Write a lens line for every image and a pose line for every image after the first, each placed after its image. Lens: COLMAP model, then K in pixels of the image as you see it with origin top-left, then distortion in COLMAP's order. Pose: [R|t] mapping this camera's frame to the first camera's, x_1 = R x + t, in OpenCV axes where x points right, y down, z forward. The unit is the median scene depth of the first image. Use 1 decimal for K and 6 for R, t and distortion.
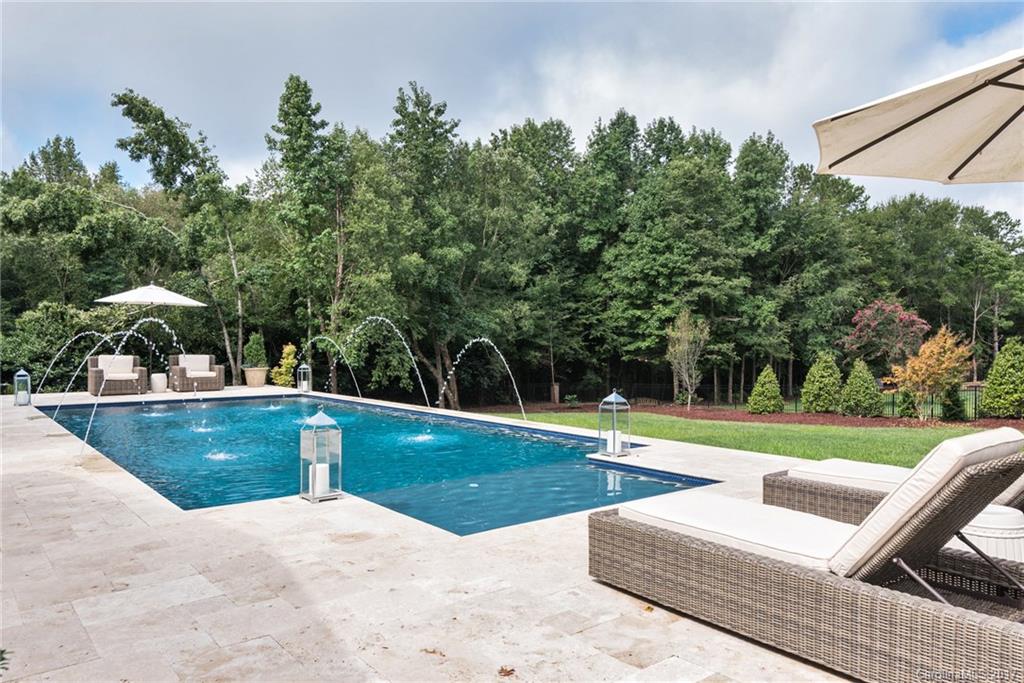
lens RADIAL K [[703.8, 0, 512.0], [0, 703.8, 341.5], [0, 0, 1]] dist [-0.002613, 0.000403]
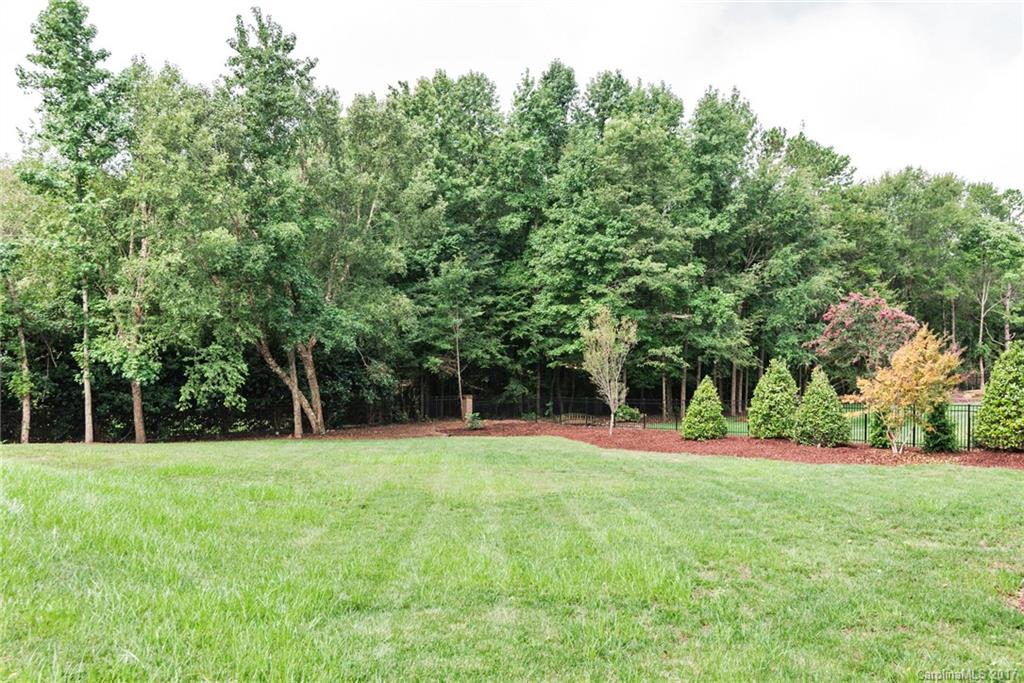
lens RADIAL K [[777.0, 0, 512.0], [0, 777.0, 341.5], [0, 0, 1]] dist [0.002650, -0.003287]
pose [[0.999550, -0.003458, 0.029790, 0.089716], [0.003407, 0.999993, 0.001745, -0.004525], [-0.029795, -0.001643, 0.999555, 0.112880]]
